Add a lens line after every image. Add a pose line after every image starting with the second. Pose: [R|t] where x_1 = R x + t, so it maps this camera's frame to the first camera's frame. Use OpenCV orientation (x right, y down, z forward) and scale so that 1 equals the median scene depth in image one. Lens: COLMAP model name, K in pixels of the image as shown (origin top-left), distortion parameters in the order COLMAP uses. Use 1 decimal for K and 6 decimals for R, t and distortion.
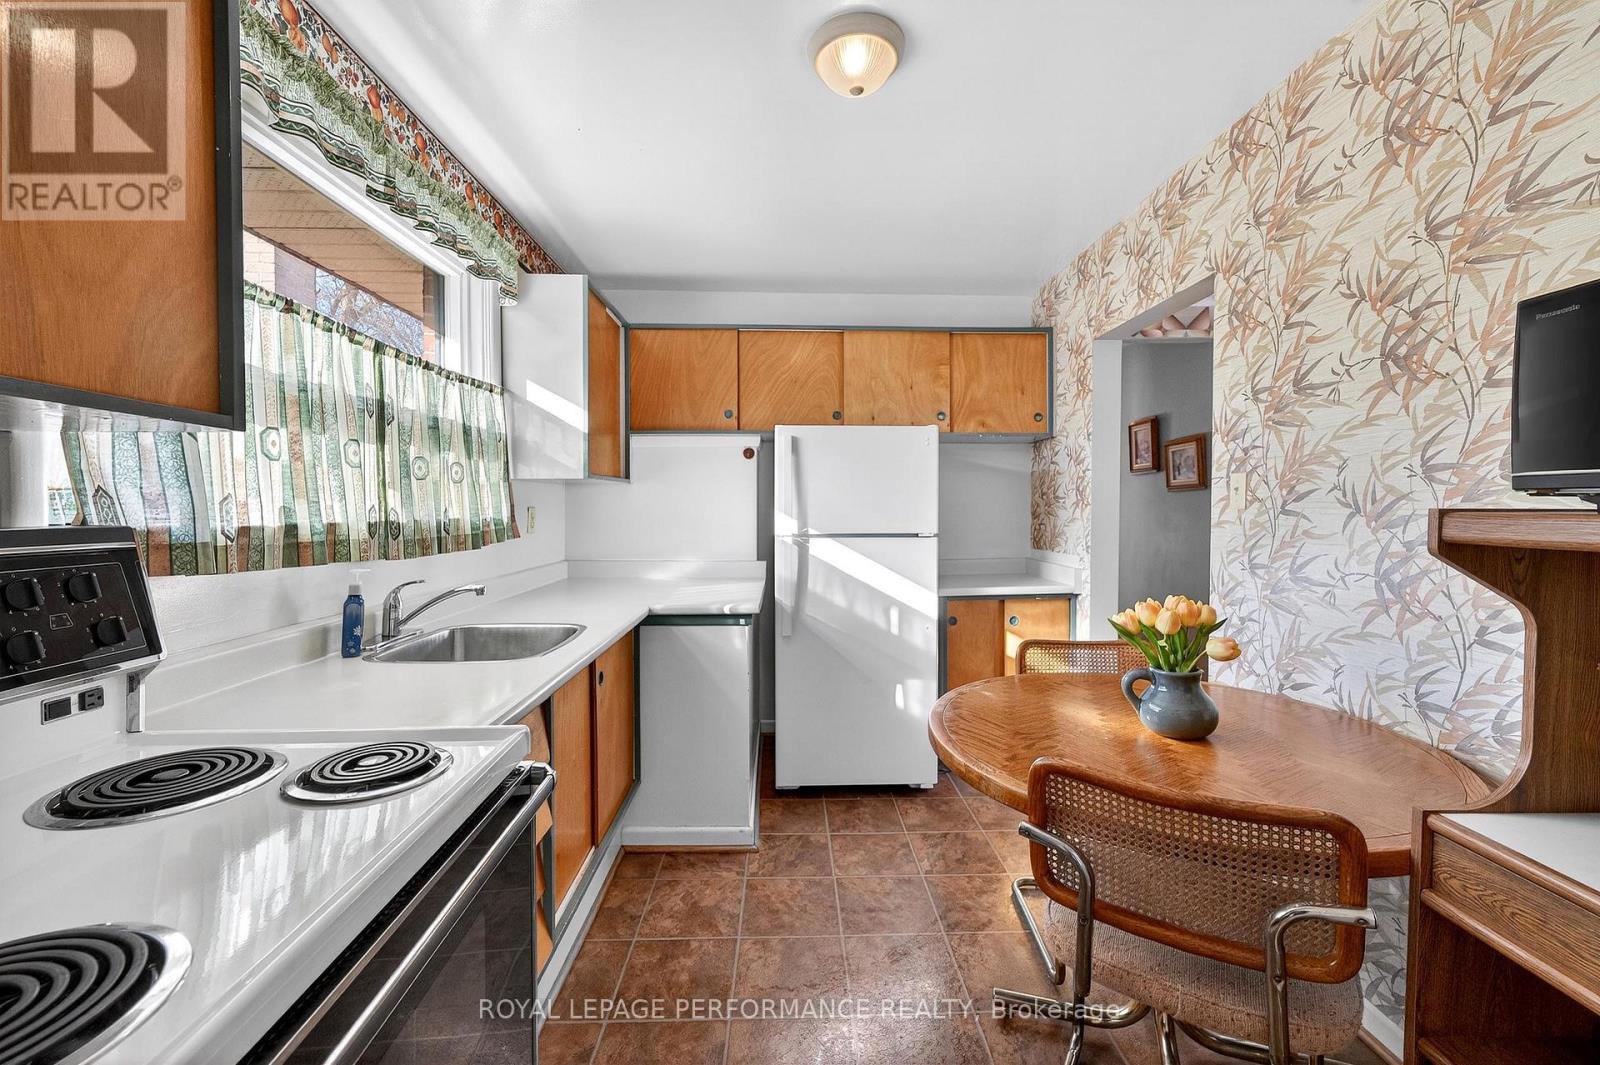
lens RADIAL K [[651.2, 0, 803.9], [0, 651.2, 526.4], [0, 0, 1]] dist [0.002062, 0.000302]
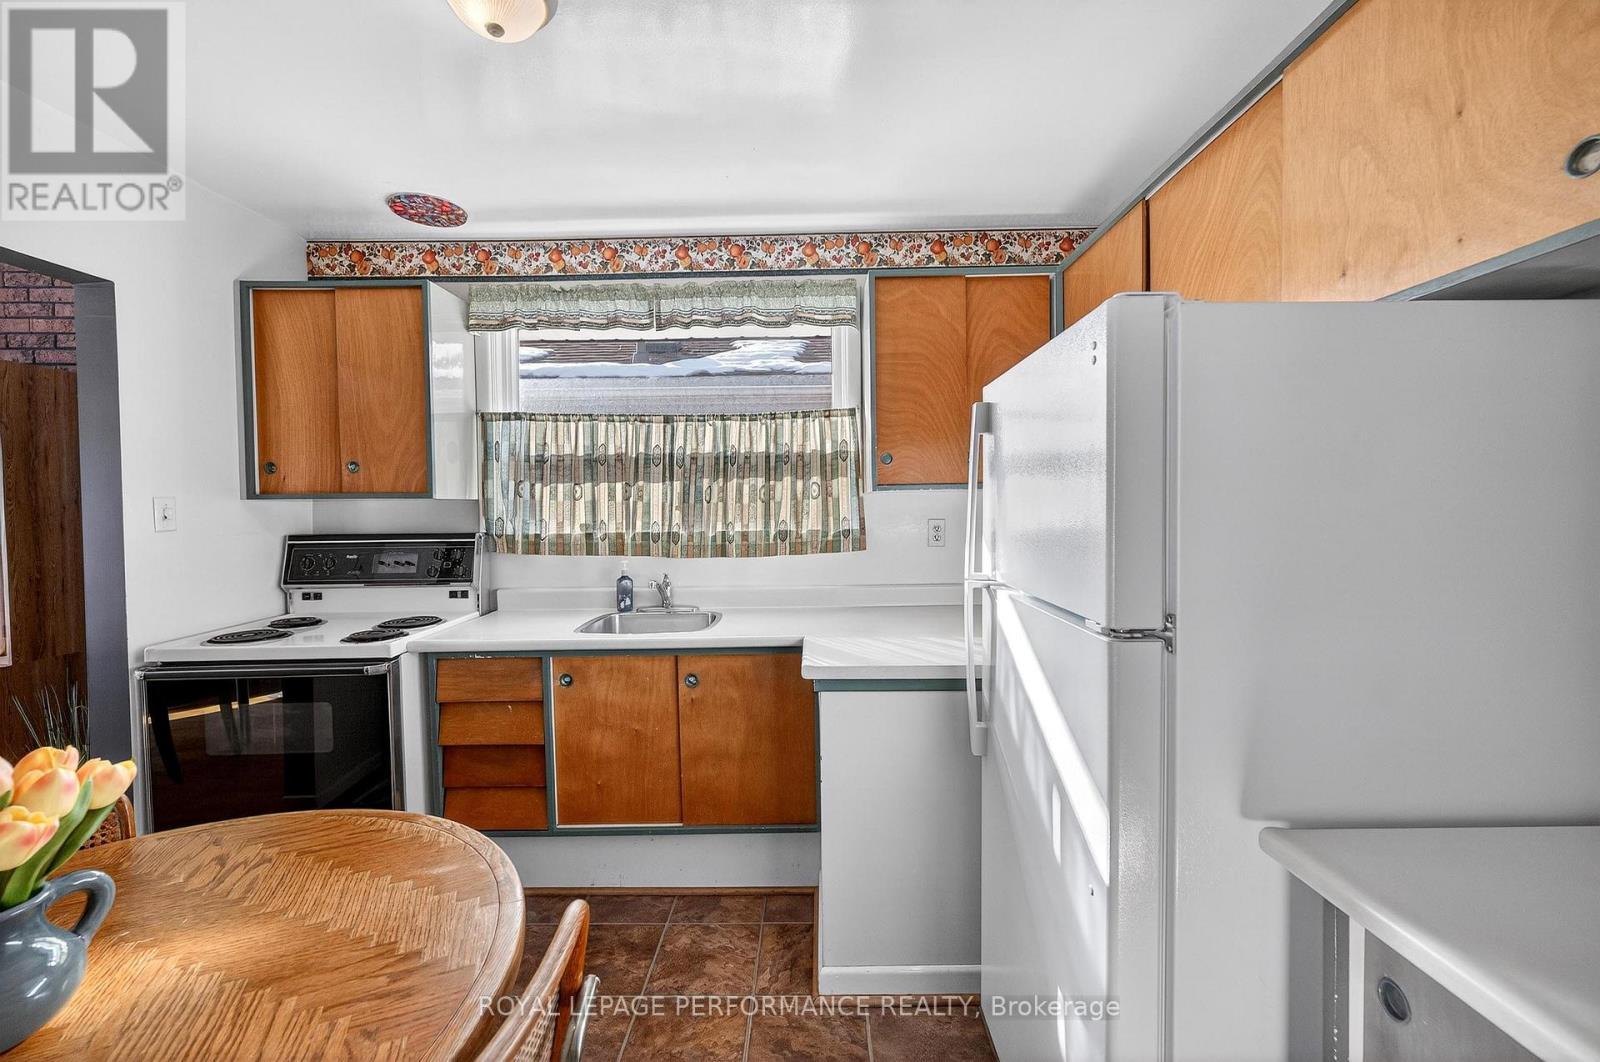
lens RADIAL K [[651.2, 0, 807.6], [0, 651.2, 521.5], [0, 0, 1]] dist [0.002062, 0.000302]
pose [[-0.047867, 0.029116, -0.998429, 0.901680], [-0.015476, 0.999433, 0.029888, -0.085333], [0.998734, 0.016883, -0.047389, 1.443381]]
